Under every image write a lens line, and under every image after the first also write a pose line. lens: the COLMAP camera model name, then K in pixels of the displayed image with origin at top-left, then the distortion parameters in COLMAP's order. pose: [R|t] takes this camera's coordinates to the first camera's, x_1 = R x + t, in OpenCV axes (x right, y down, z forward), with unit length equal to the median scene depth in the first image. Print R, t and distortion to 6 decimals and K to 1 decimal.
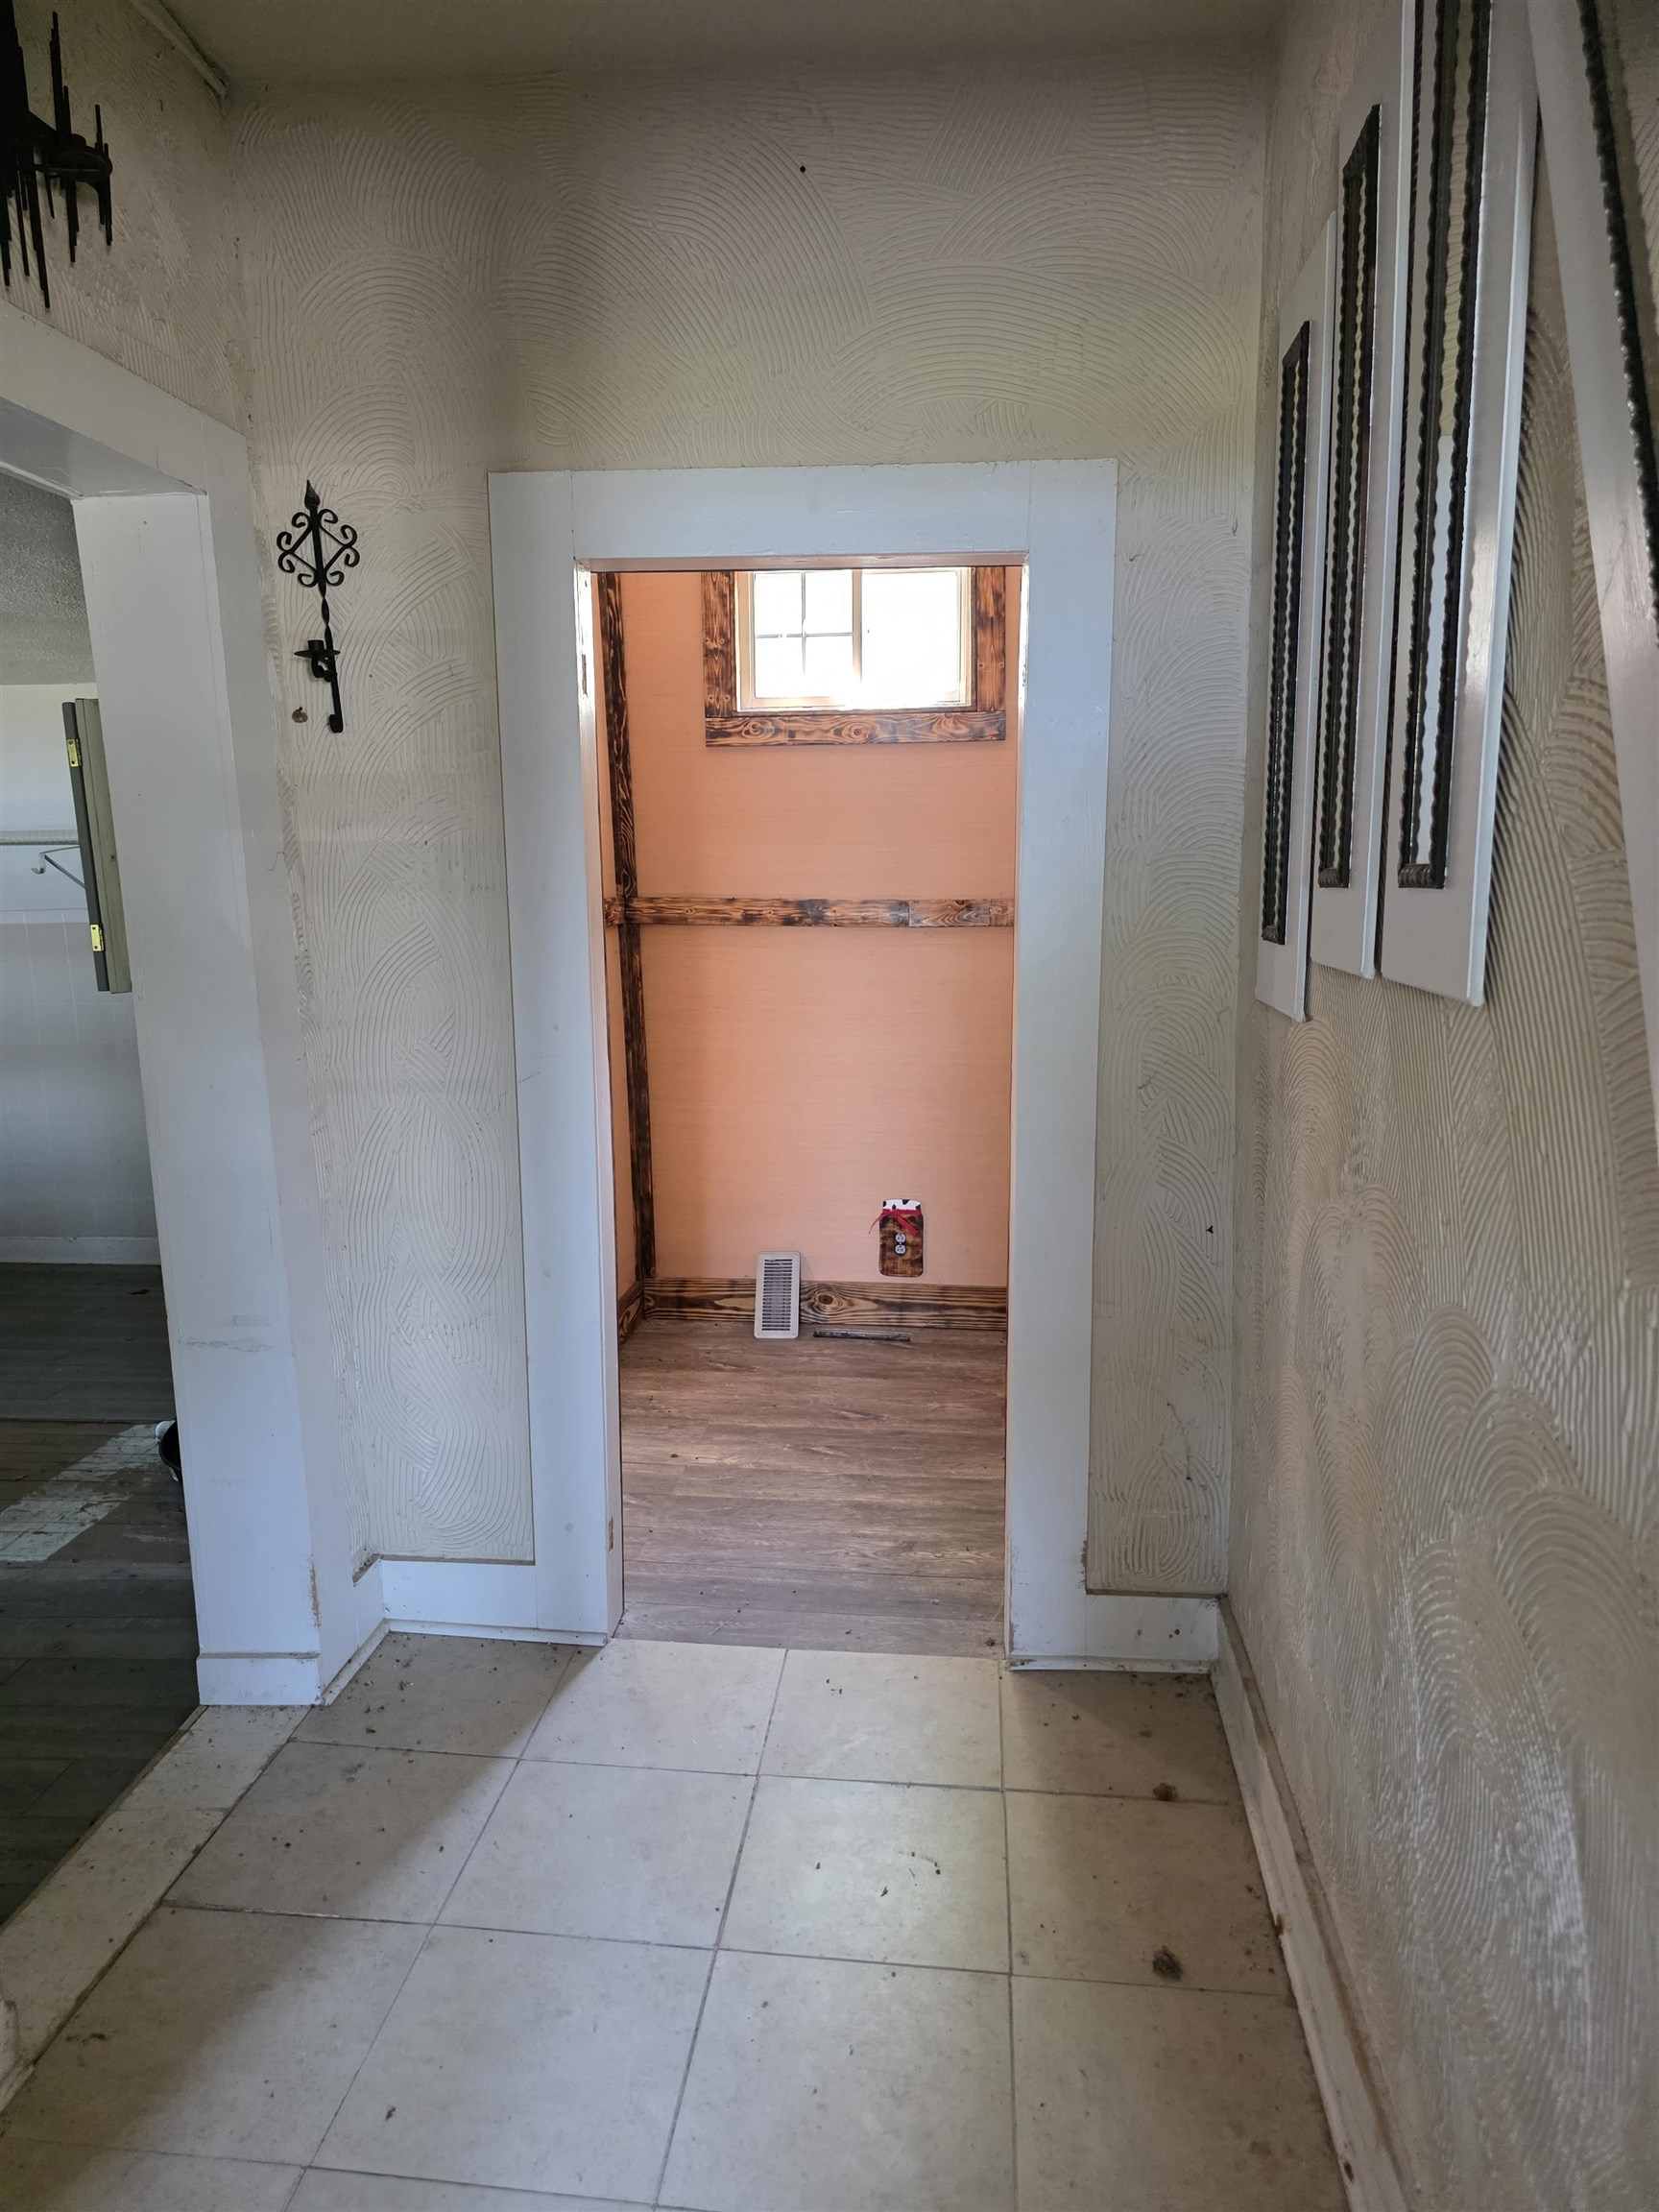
lens RADIAL K [[1506.8, 0, 822.1], [0, 1506.8, 1122.8], [0, 0, 1]] dist [0.033532, -0.024395]
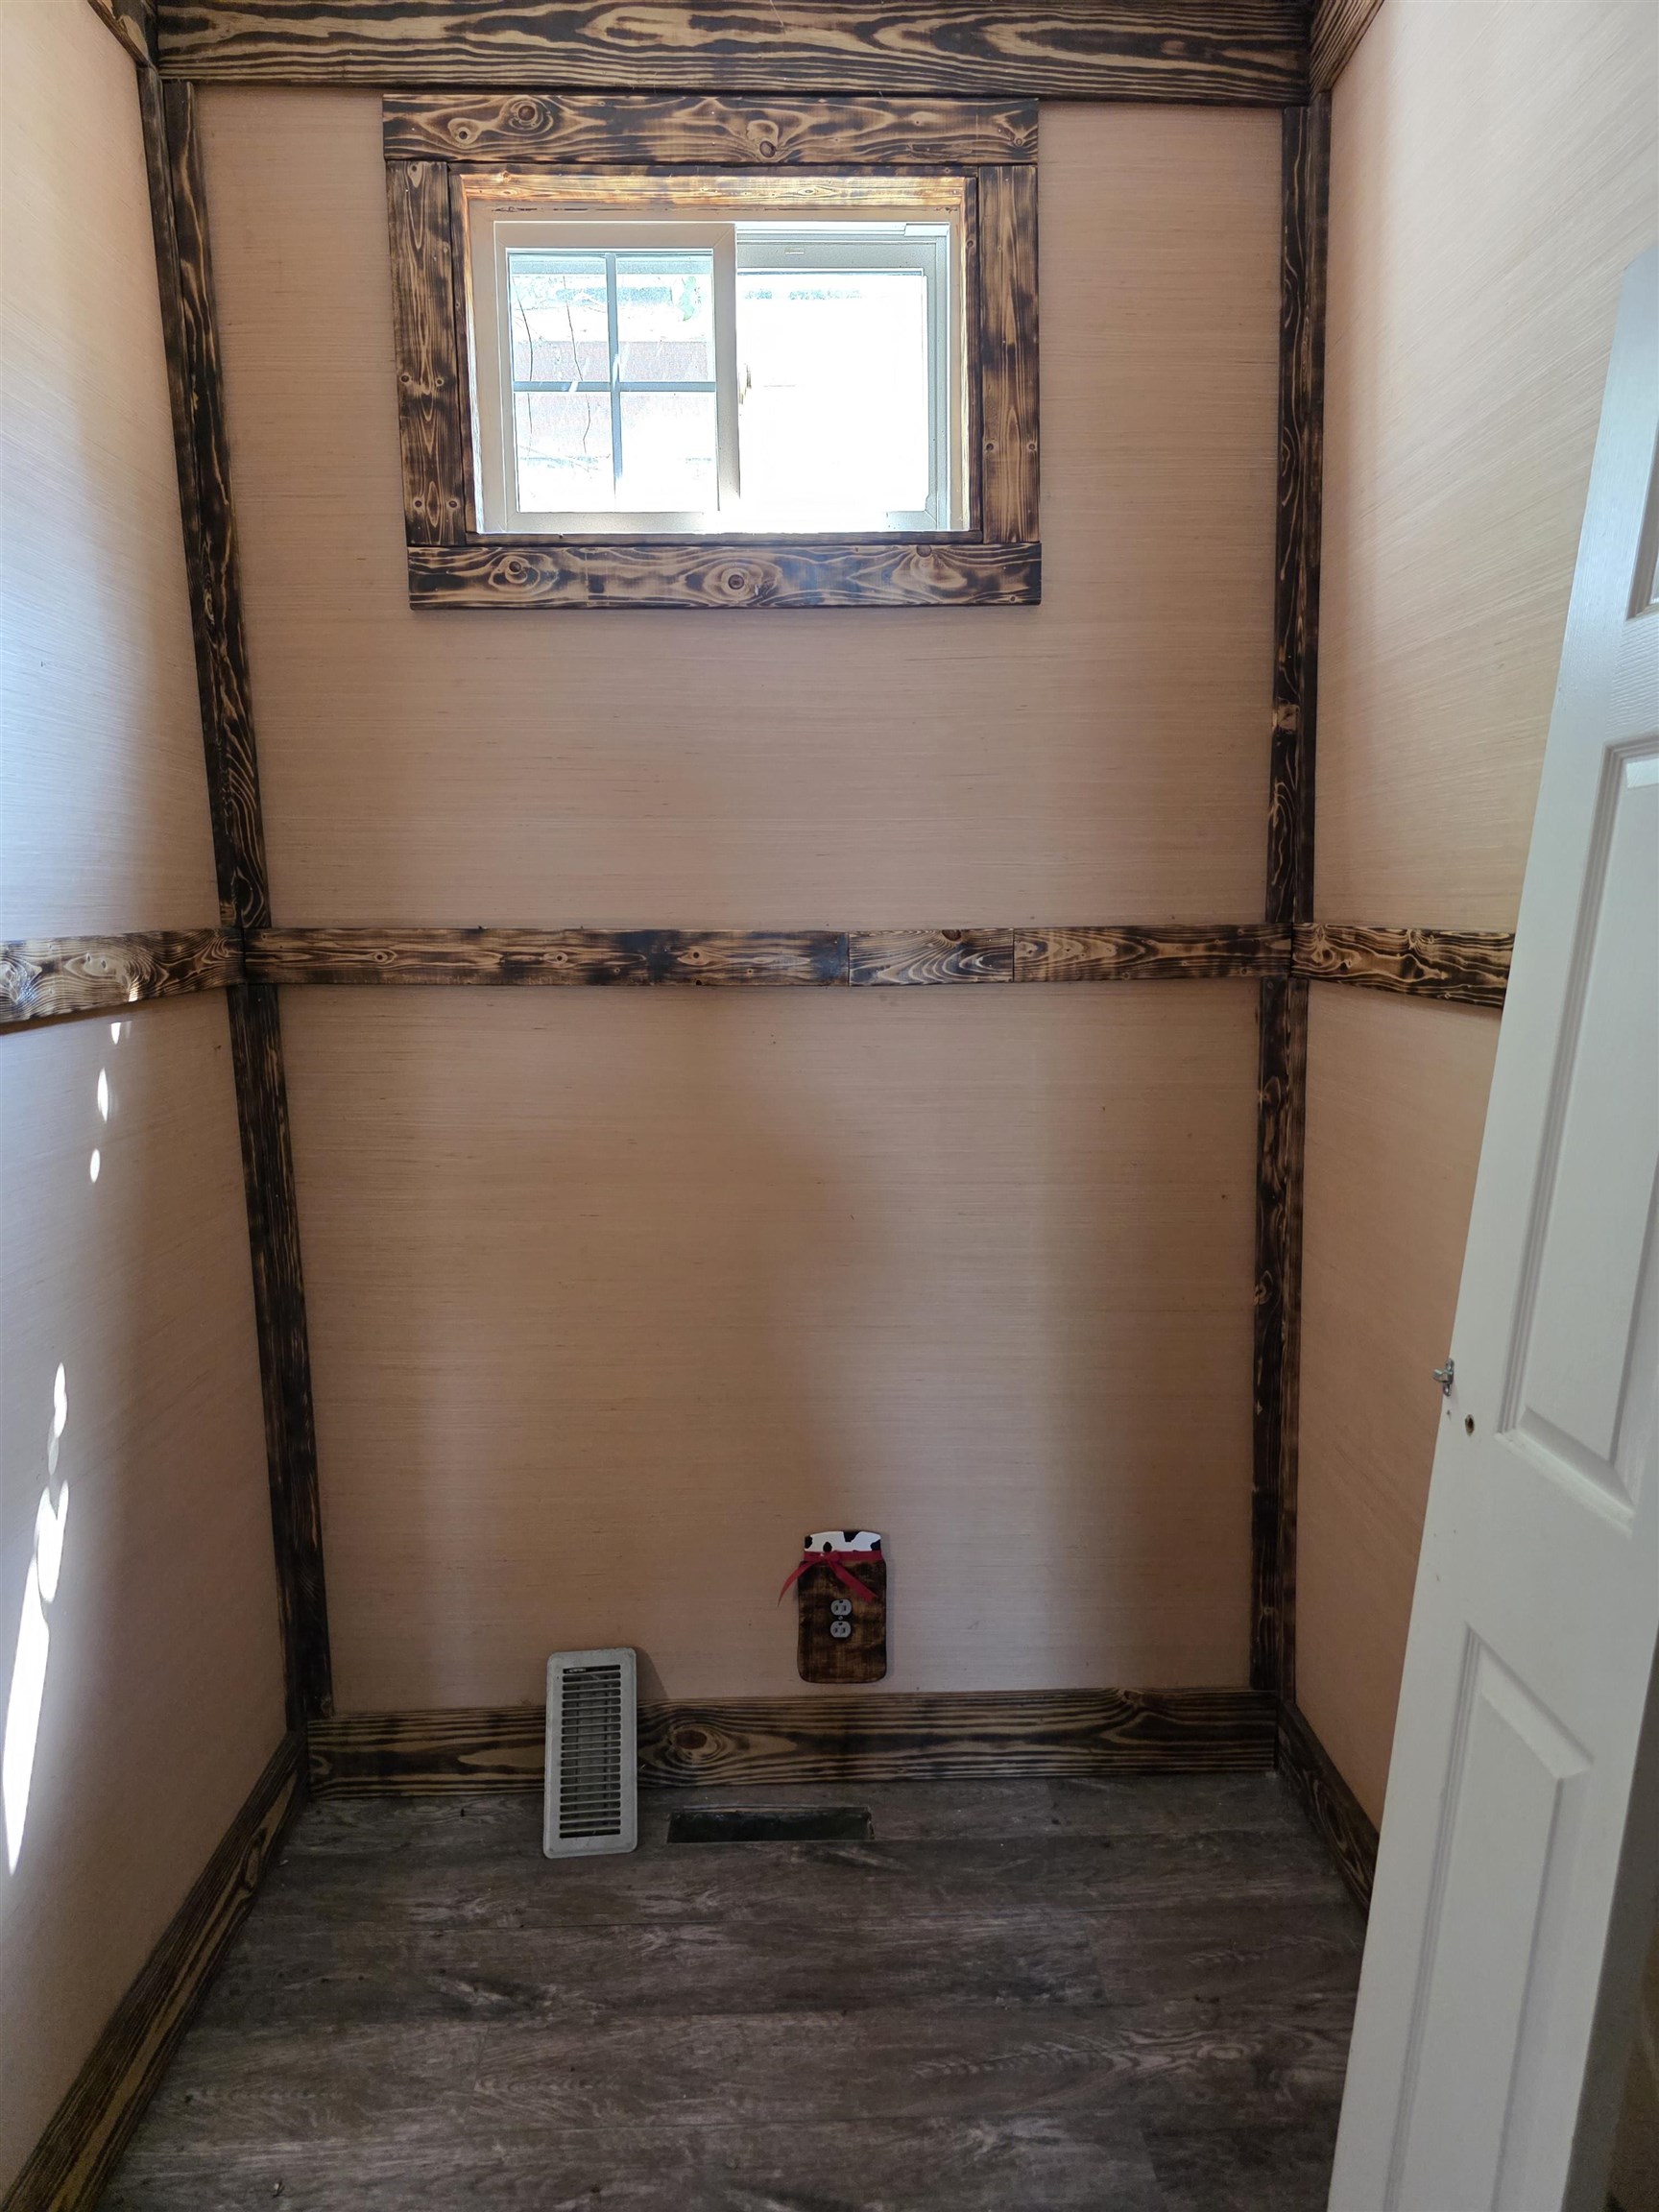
lens RADIAL K [[1506.8, 0, 848.1], [0, 1506.8, 1102.4], [0, 0, 1]] dist [0.033532, -0.024395]
pose [[0.988232, -0.024006, 0.151065, -0.017357], [0.028978, 0.999106, -0.030797, -0.077051], [-0.150190, 0.034812, 0.988044, 0.519666]]
